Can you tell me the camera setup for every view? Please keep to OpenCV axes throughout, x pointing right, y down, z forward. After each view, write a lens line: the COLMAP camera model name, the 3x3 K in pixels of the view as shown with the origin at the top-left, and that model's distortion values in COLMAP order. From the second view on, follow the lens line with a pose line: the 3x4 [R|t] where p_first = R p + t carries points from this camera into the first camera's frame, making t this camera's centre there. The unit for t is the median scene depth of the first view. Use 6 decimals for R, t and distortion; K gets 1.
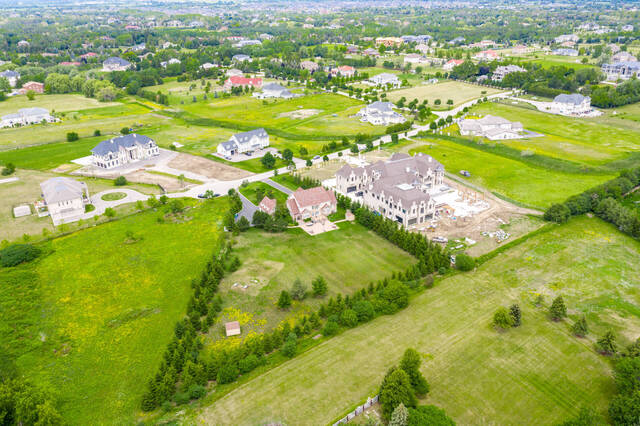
lens RADIAL K [[506.7, 0, 320.6], [0, 506.7, 210.9], [0, 0, 1]] dist [-0.006436, -0.000618]
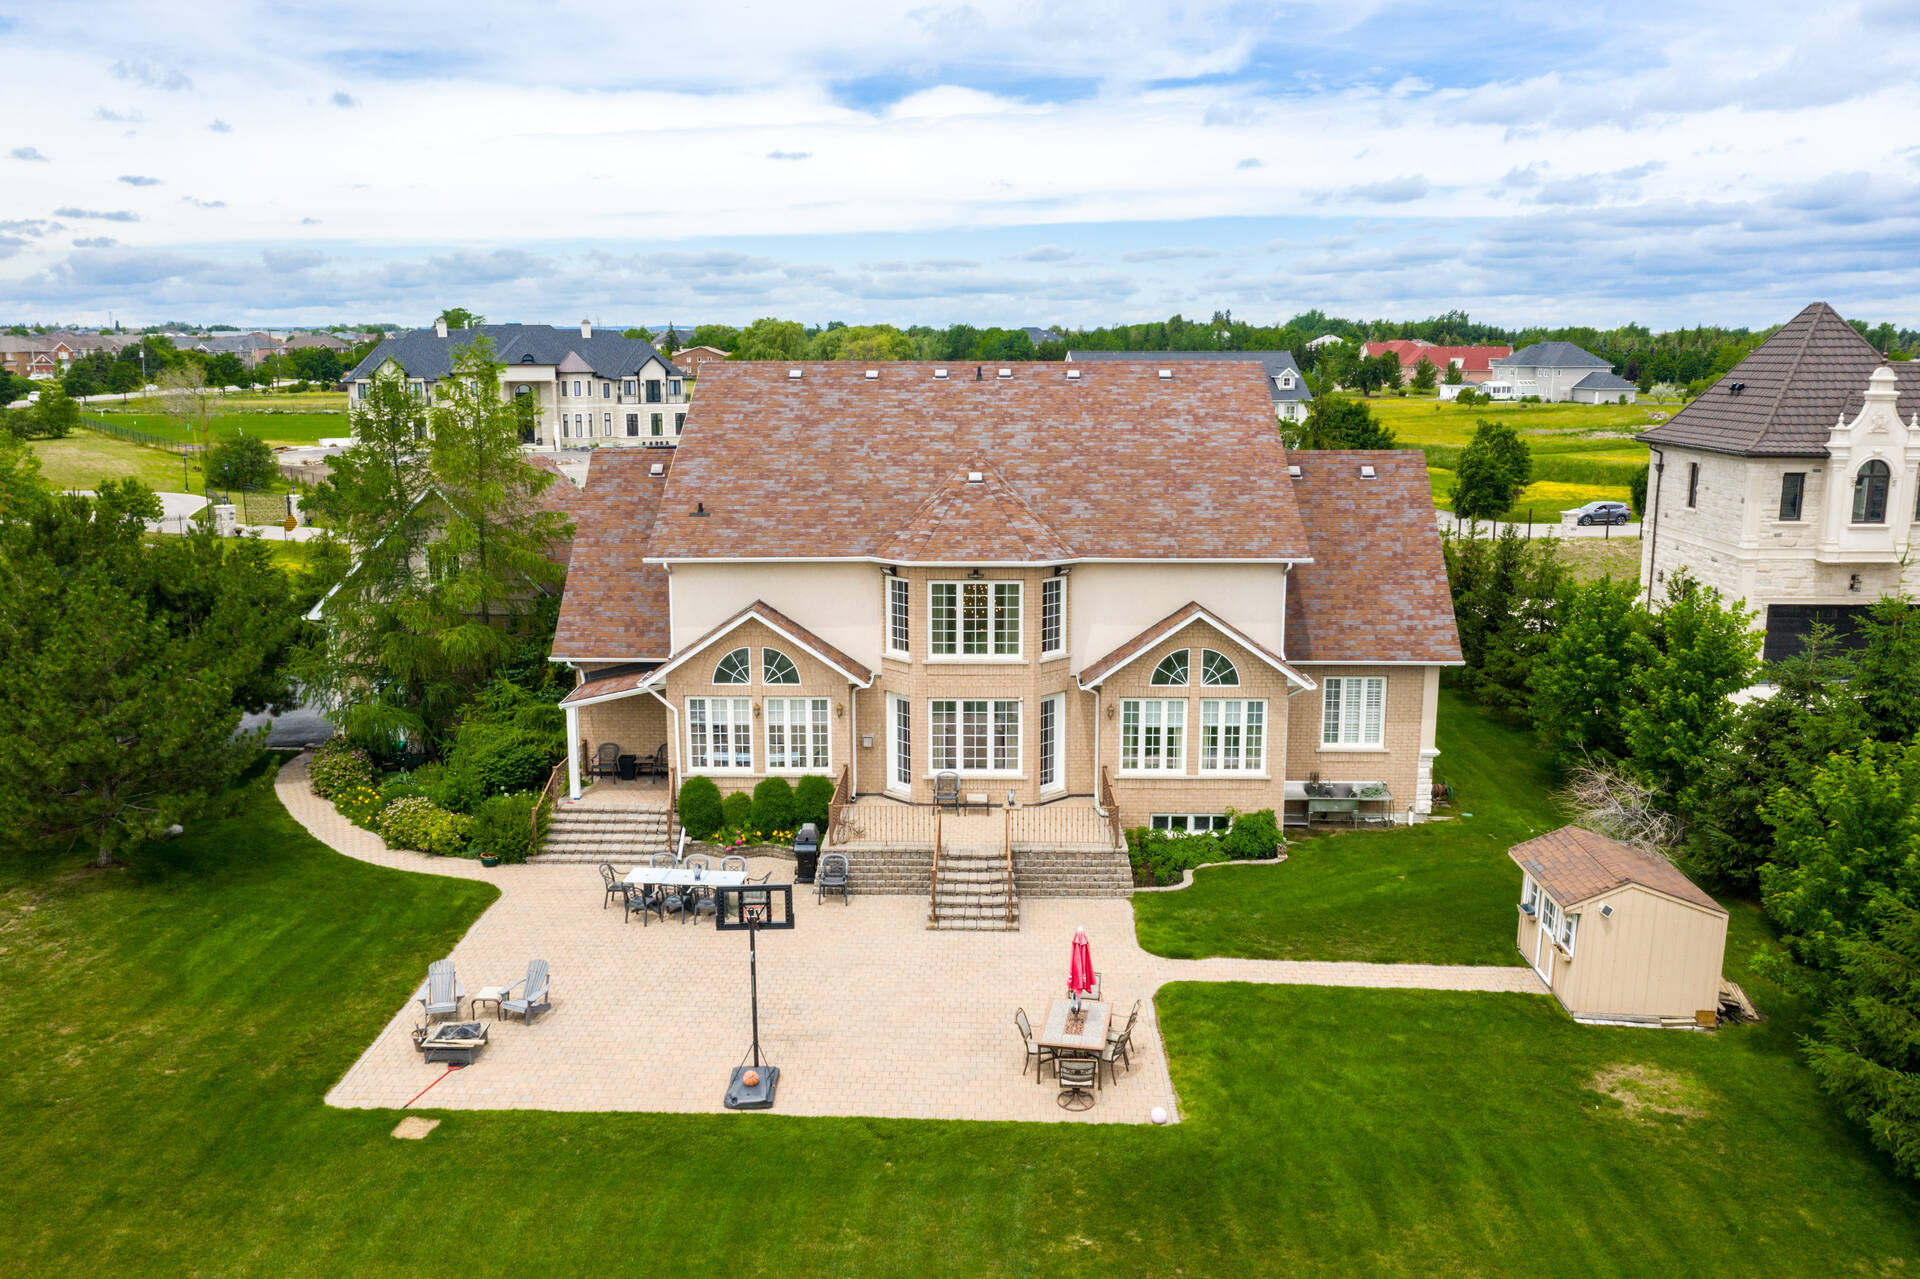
lens RADIAL K [[1523.8, 0, 959.4], [0, 1523.8, 633.7], [0, 0, 1]] dist [-0.008042, 0.002066]
pose [[0.850510, 0.116642, -0.512862, 0.073453], [-0.223019, 0.963078, -0.150810, 0.018896], [0.476336, 0.242643, 0.845121, 0.853184]]
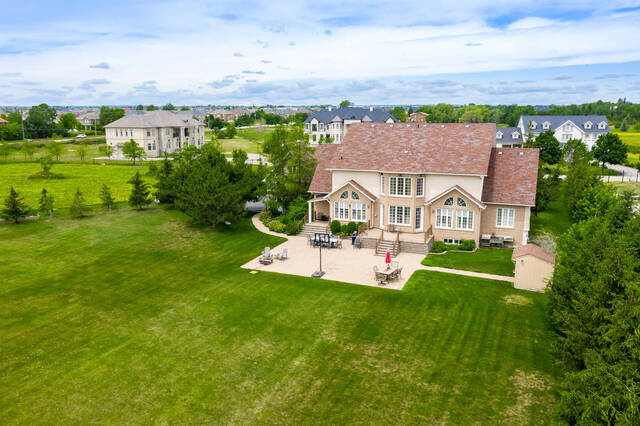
lens RADIAL K [[507.9, 0, 319.8], [0, 507.9, 211.1], [0, 0, 1]] dist [-0.008042, 0.002066]
pose [[0.600258, 0.171557, -0.781191, 0.145011], [-0.324386, 0.945004, -0.041723, 0.023457], [0.731071, 0.278452, 0.622897, 0.829642]]
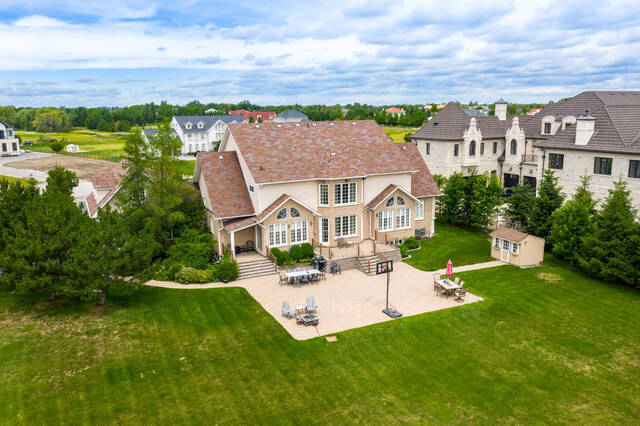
lens RADIAL K [[507.9, 0, 320.9], [0, 507.9, 211.7], [0, 0, 1]] dist [-0.006162, 0.007935]
pose [[0.997407, 0.019453, -0.069291, -0.003126], [-0.033285, 0.978308, -0.204465, 0.039332], [0.063811, 0.206241, 0.976418, 0.801840]]
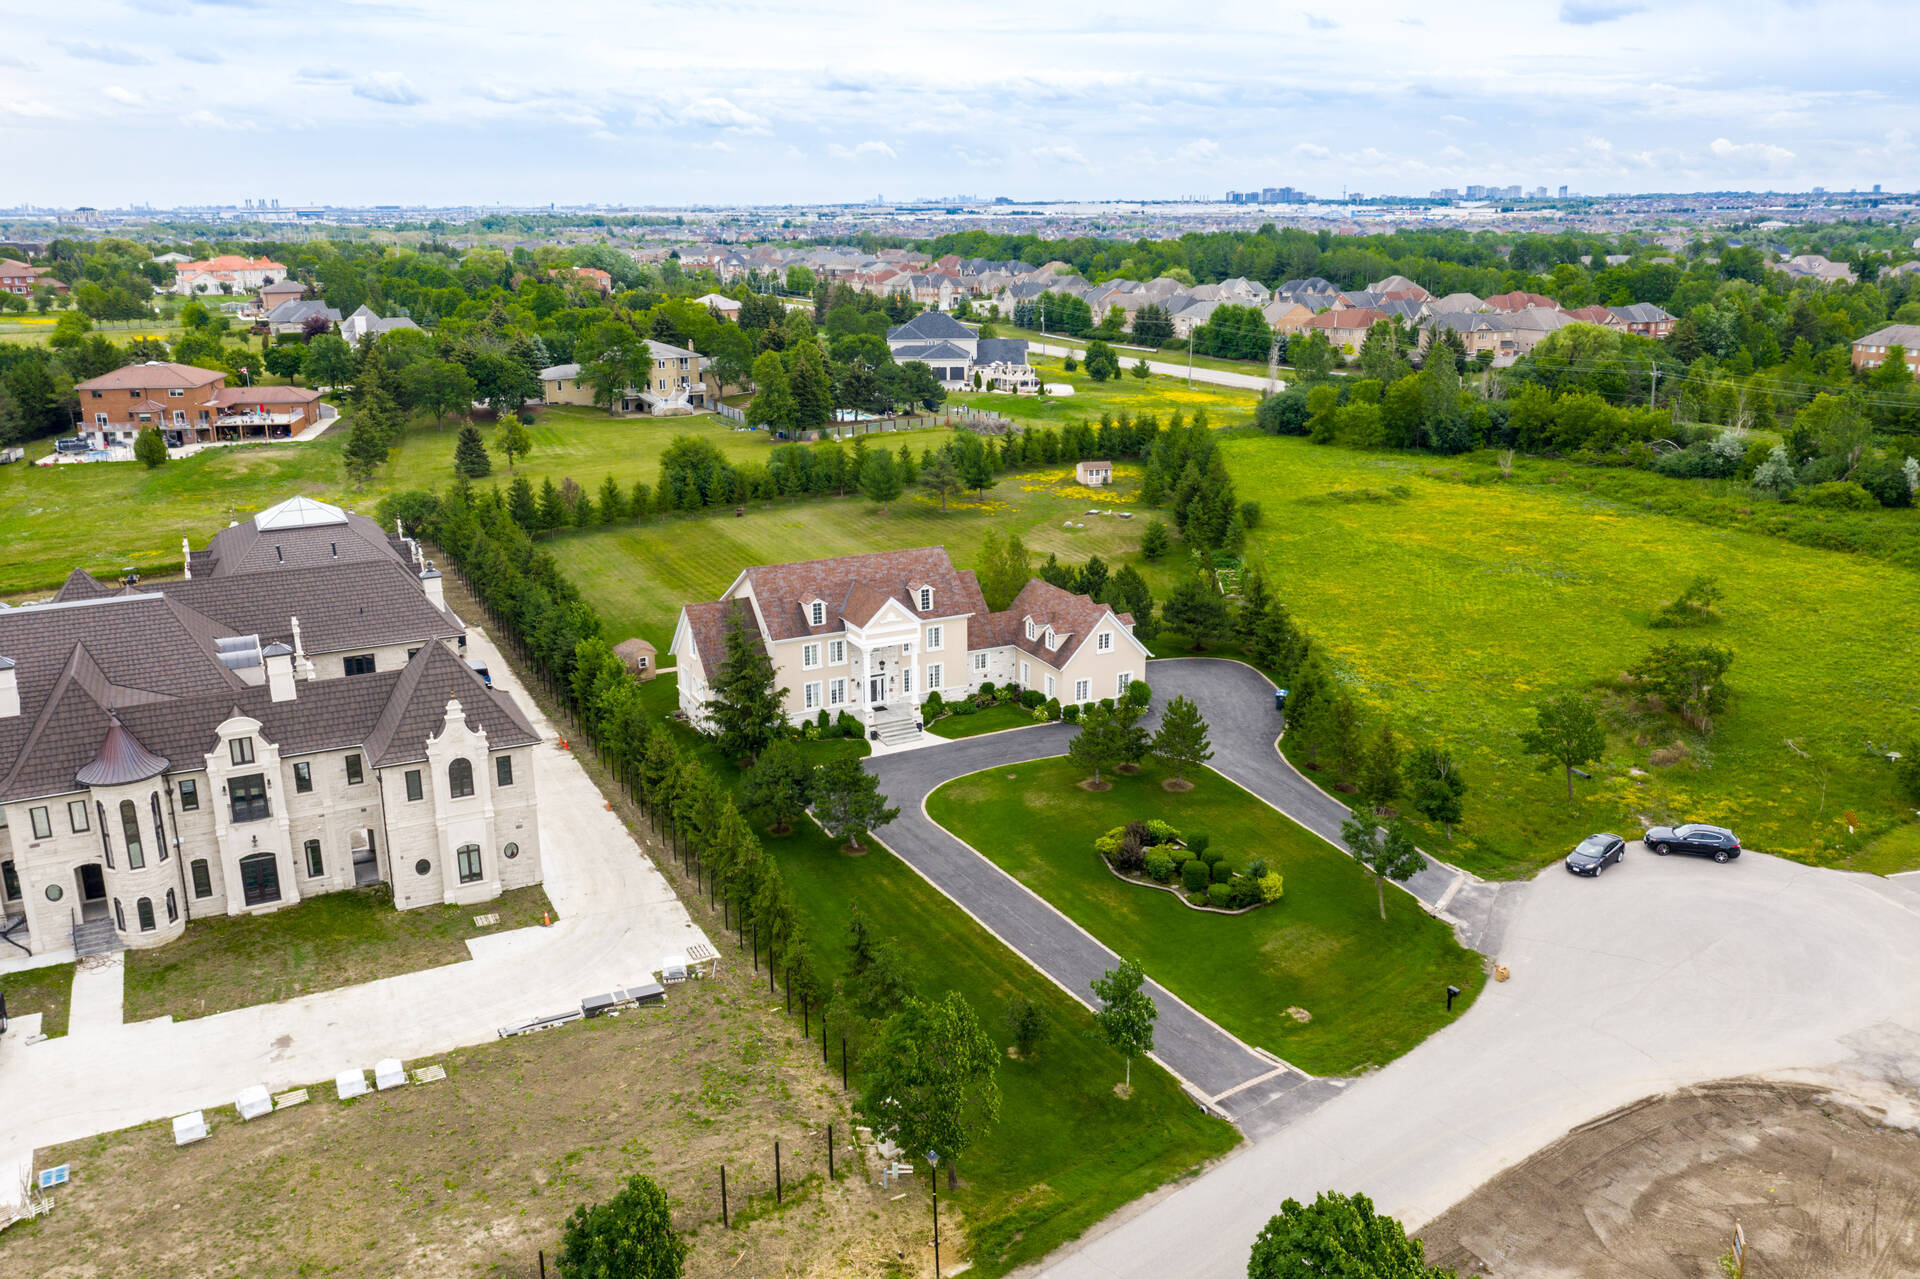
lens RADIAL K [[1523.8, 0, 962.8], [0, 1523.8, 635.6], [0, 0, 1]] dist [-0.006162, 0.007935]
pose [[-0.998010, 0.003838, 0.062944, -0.094547], [0.043011, 0.771371, 0.634931, -0.337761], [-0.046116, 0.636375, -0.770000, 1.405009]]
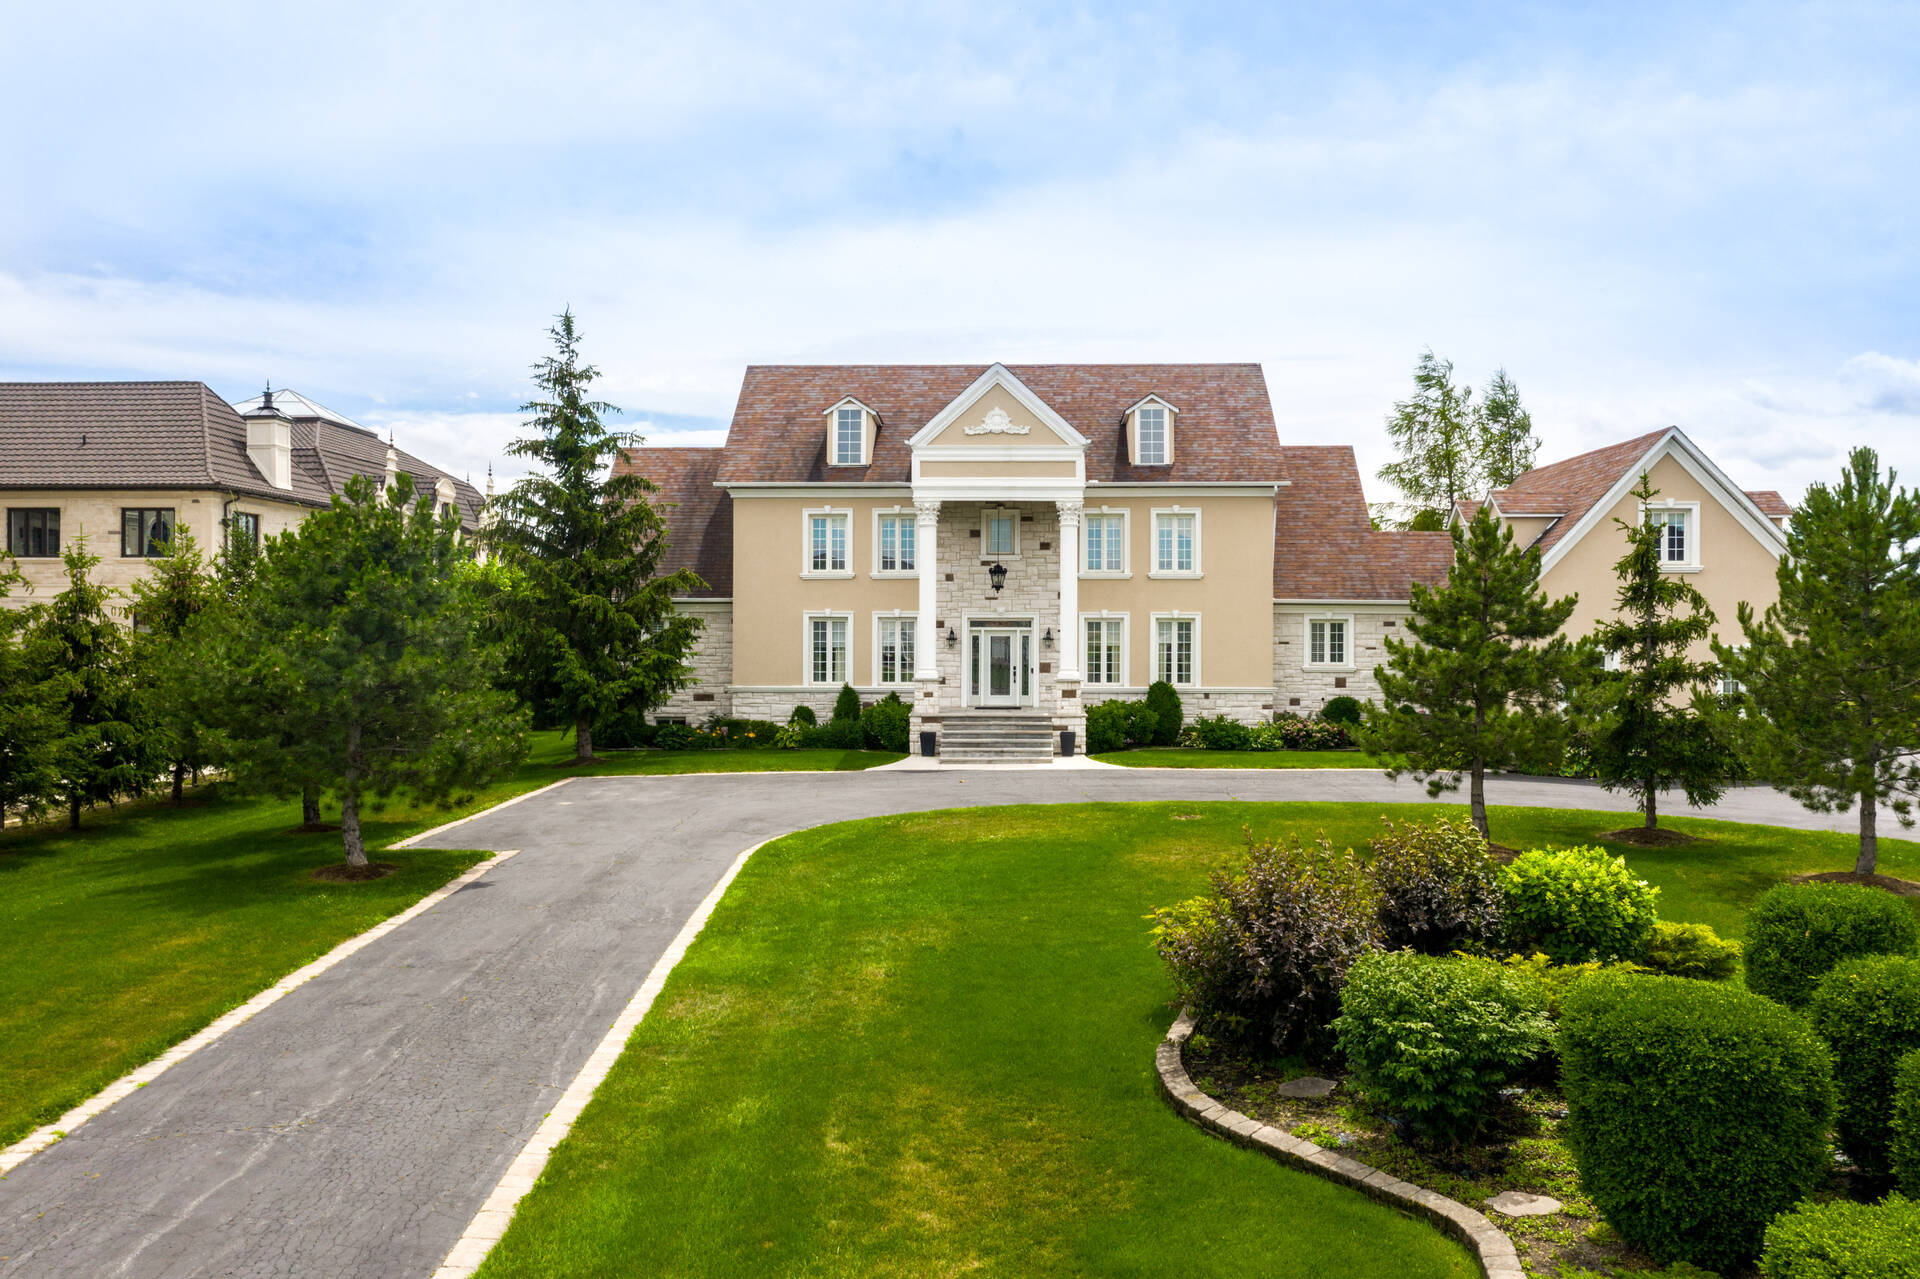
lens RADIAL K [[1520.2, 0, 961.8], [0, 1520.2, 633.3], [0, 0, 1]] dist [-0.006436, -0.000618]
pose [[-0.835911, 0.015803, 0.548637, -0.134565], [0.229828, 0.917811, 0.323733, -0.077949], [-0.498429, 0.396704, -0.770840, 1.184532]]
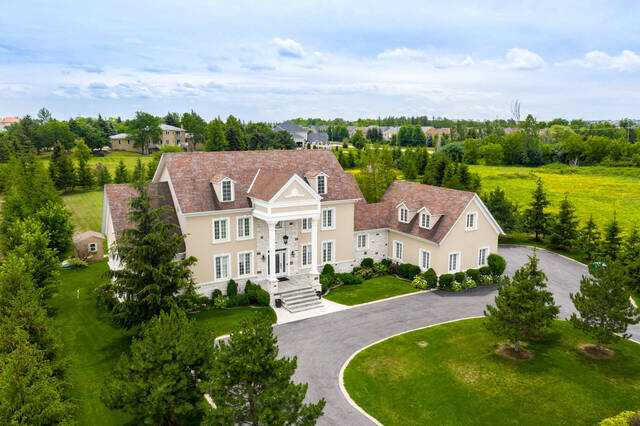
lens RADIAL K [[510.9, 0, 320.9], [0, 510.9, 212.0], [0, 0, 1]] dist [-0.004864, 0.002659]
pose [[-0.999909, 0.013303, 0.002103, -0.051708], [0.012271, 0.835497, 0.549358, -0.131843], [0.005551, 0.549334, -0.835585, 1.185748]]
